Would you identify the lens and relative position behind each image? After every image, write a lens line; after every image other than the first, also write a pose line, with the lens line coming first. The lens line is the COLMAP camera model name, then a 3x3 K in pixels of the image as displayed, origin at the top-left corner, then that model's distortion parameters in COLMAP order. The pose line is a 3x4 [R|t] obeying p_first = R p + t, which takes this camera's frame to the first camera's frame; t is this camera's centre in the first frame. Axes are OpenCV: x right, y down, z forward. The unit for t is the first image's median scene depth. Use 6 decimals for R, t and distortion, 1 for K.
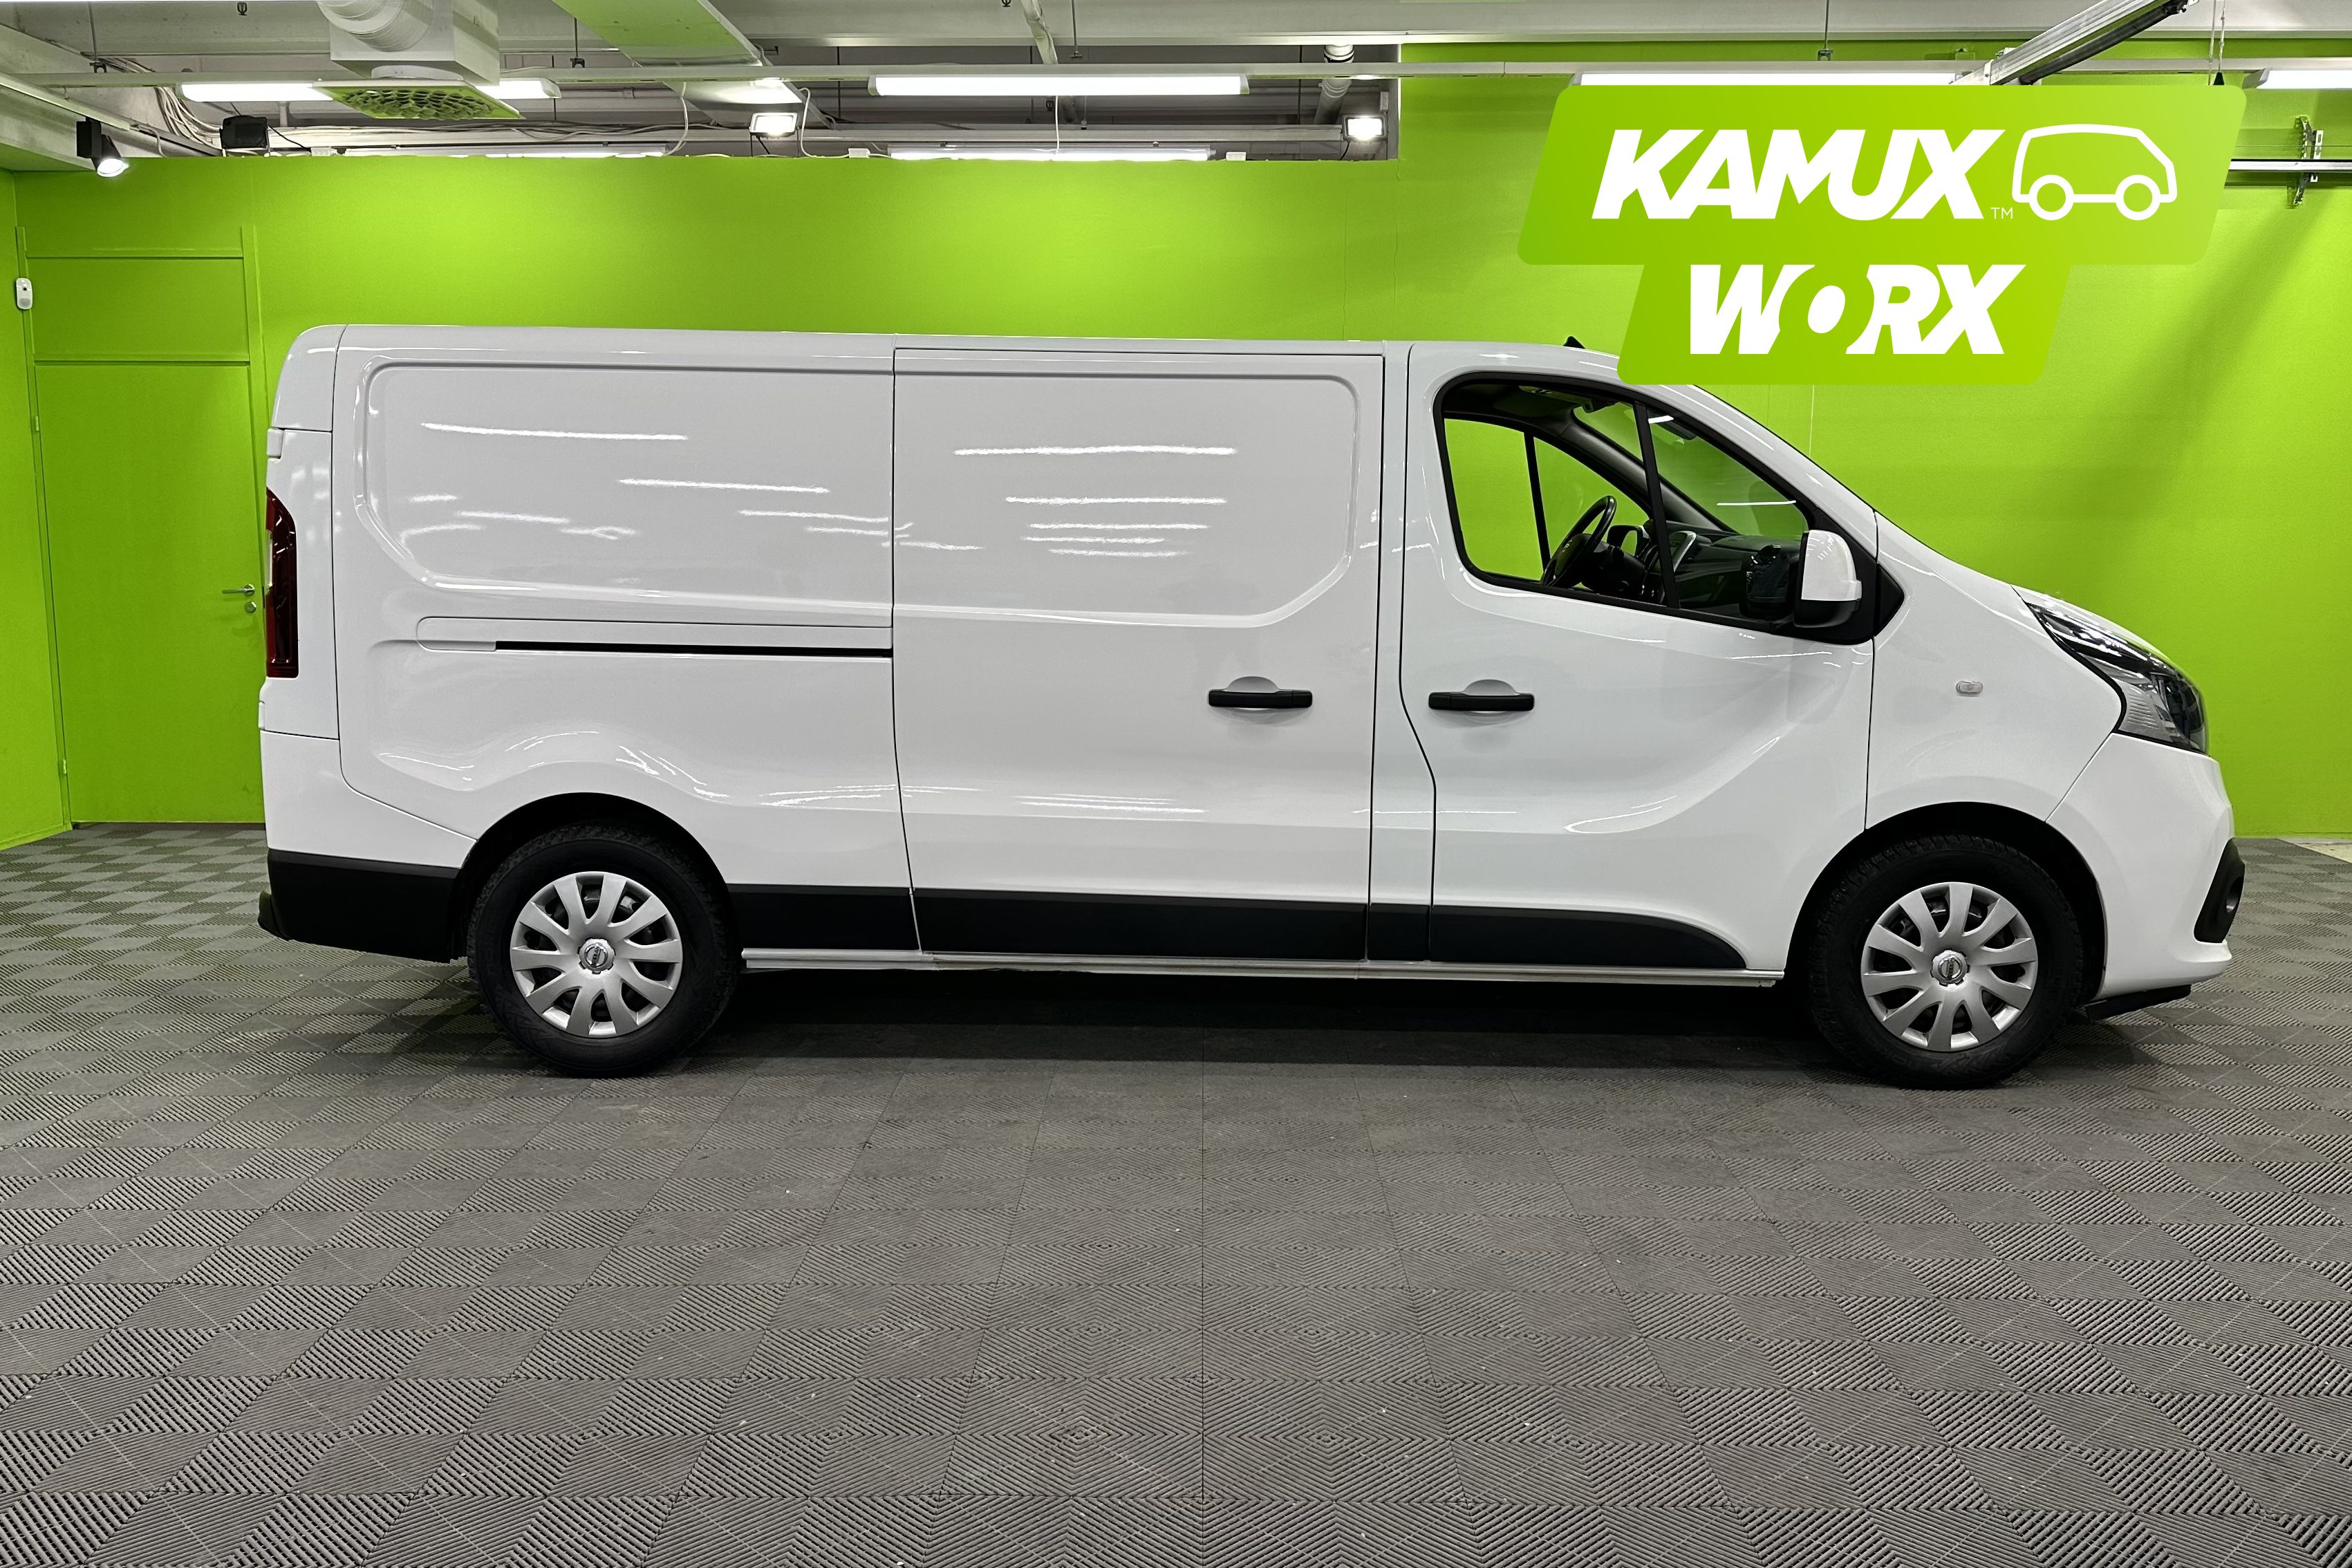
lens RADIAL K [[1924.4, 0, 1176.0], [0, 1924.4, 784.0], [0, 0, 1]] dist [0.118943, -0.209571]
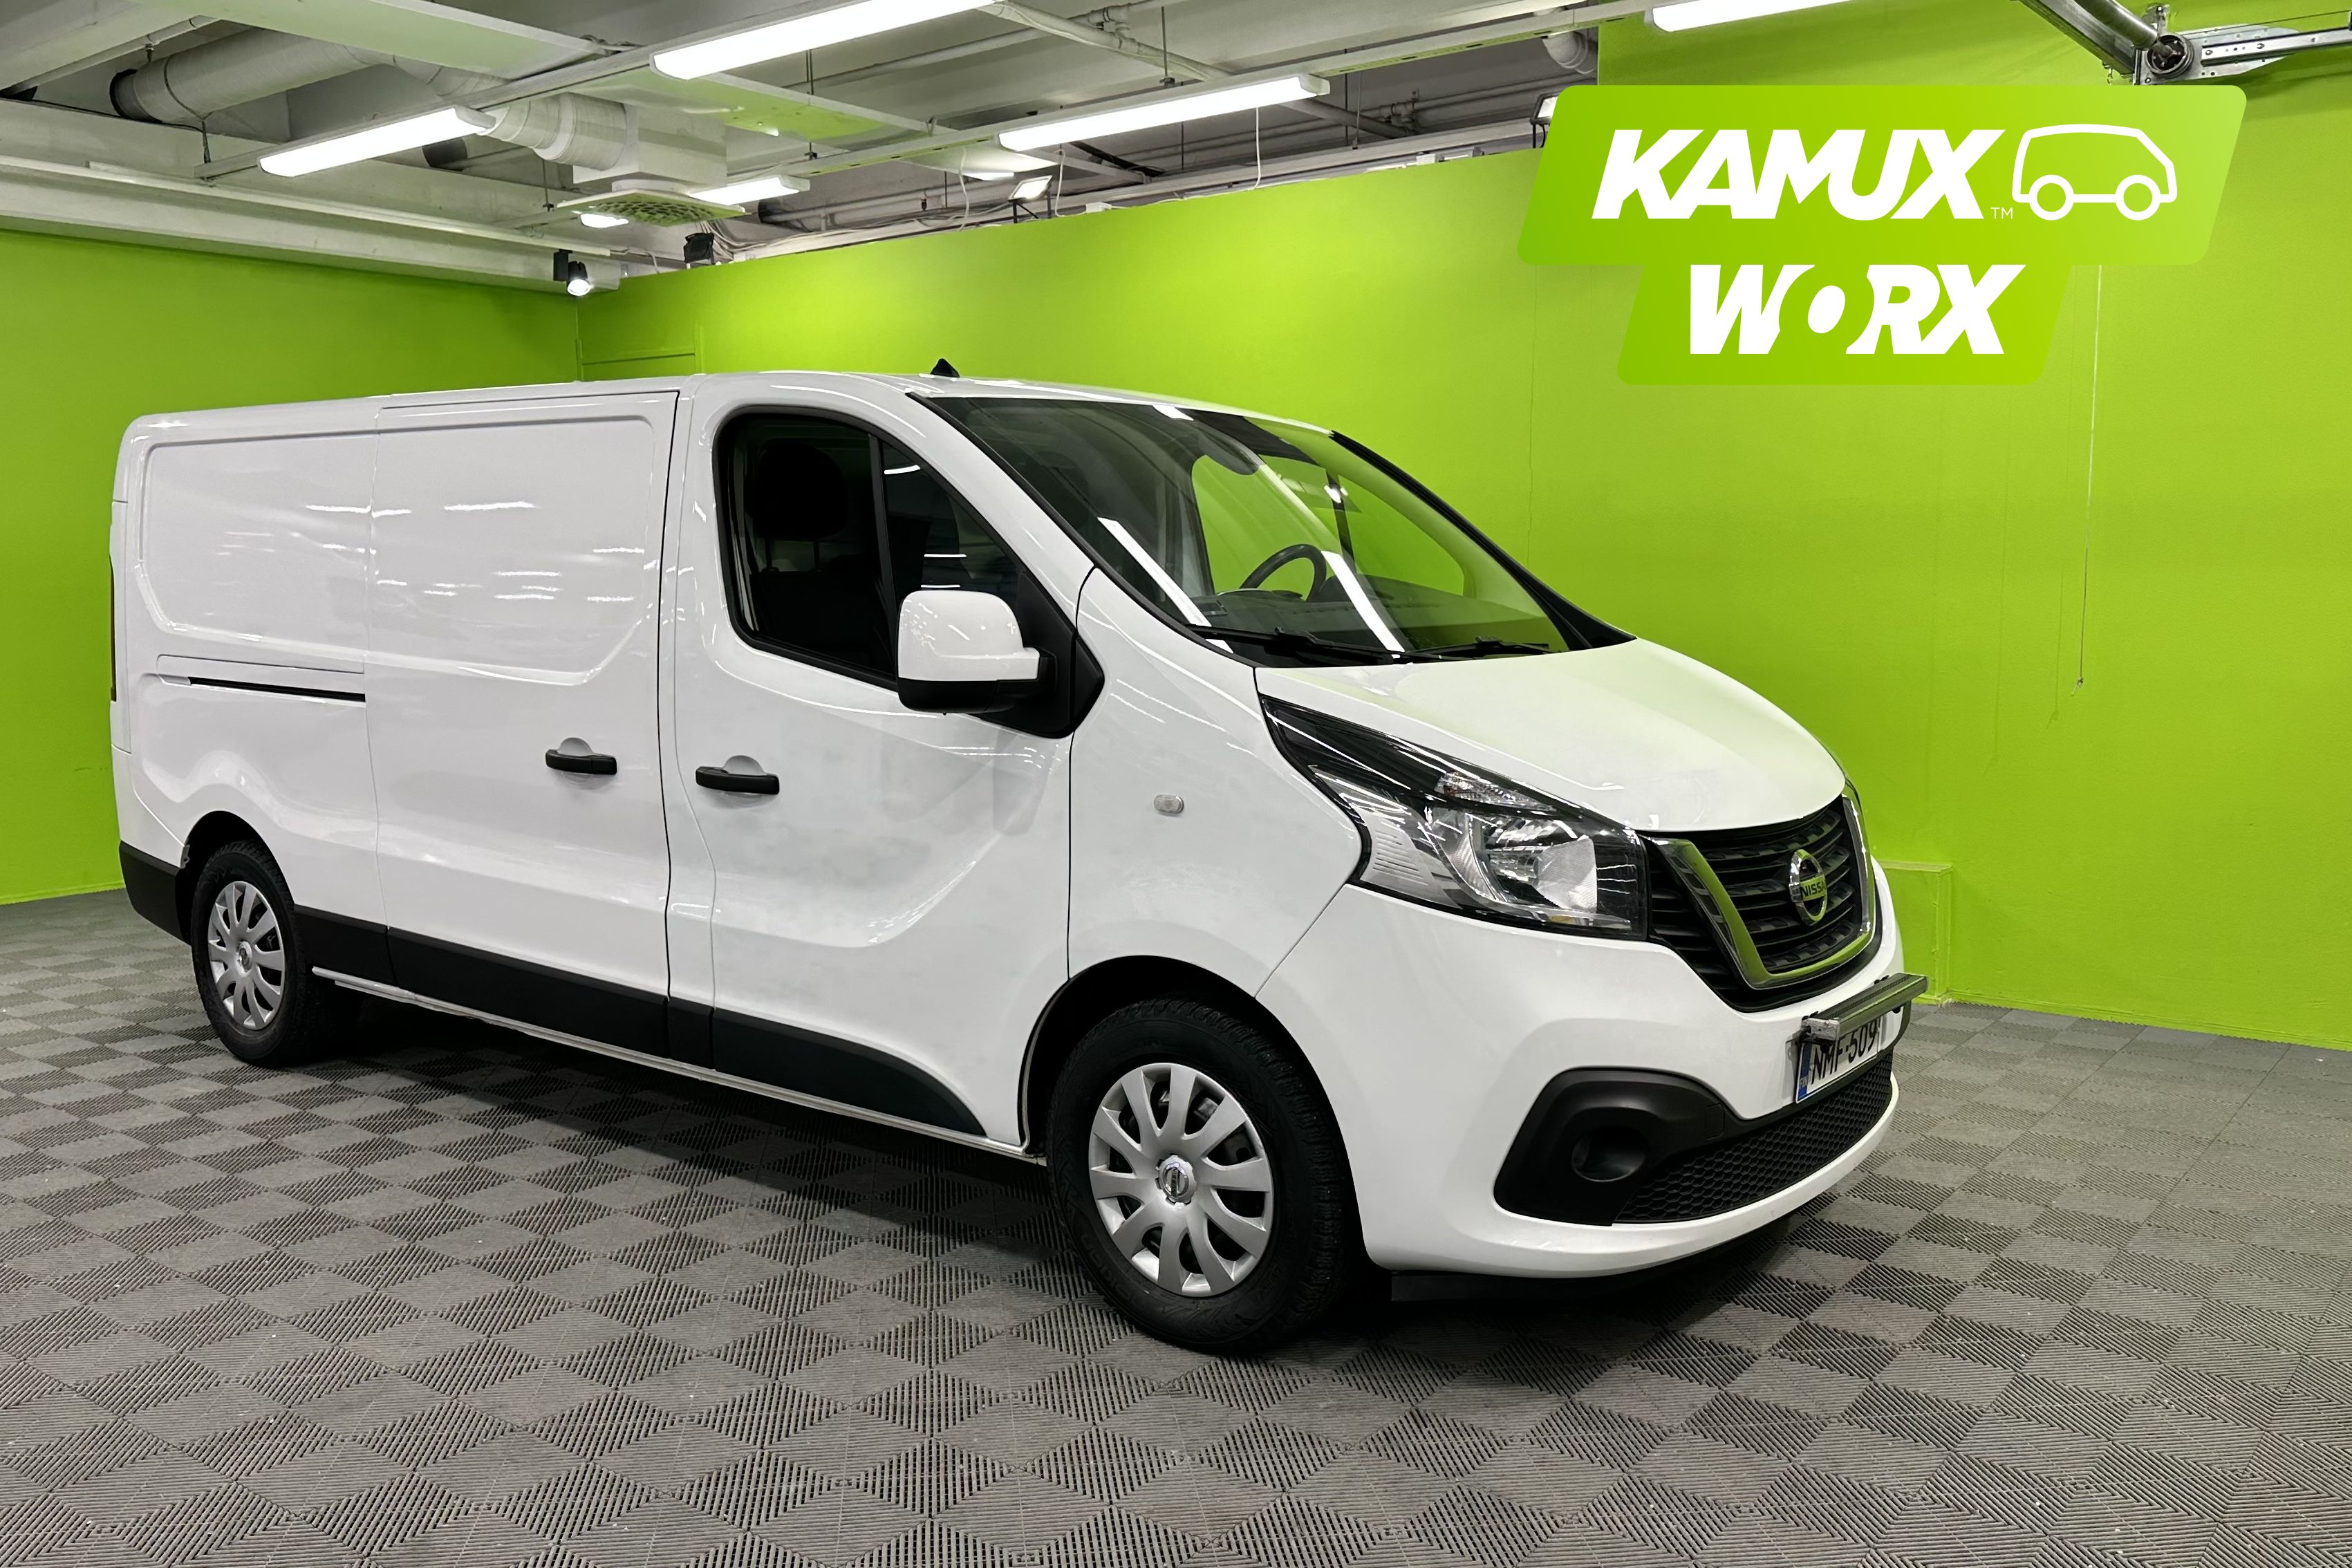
lens RADIAL K [[1936.4, 0, 1182.4], [0, 1936.4, 769.6], [0, 0, 1]] dist [0.125302, -0.228285]
pose [[0.803802, 0.059988, -0.591865, 0.832069], [-0.079564, 0.996805, -0.007025, -0.056637], [0.589552, 0.052738, 0.806007, 0.399160]]
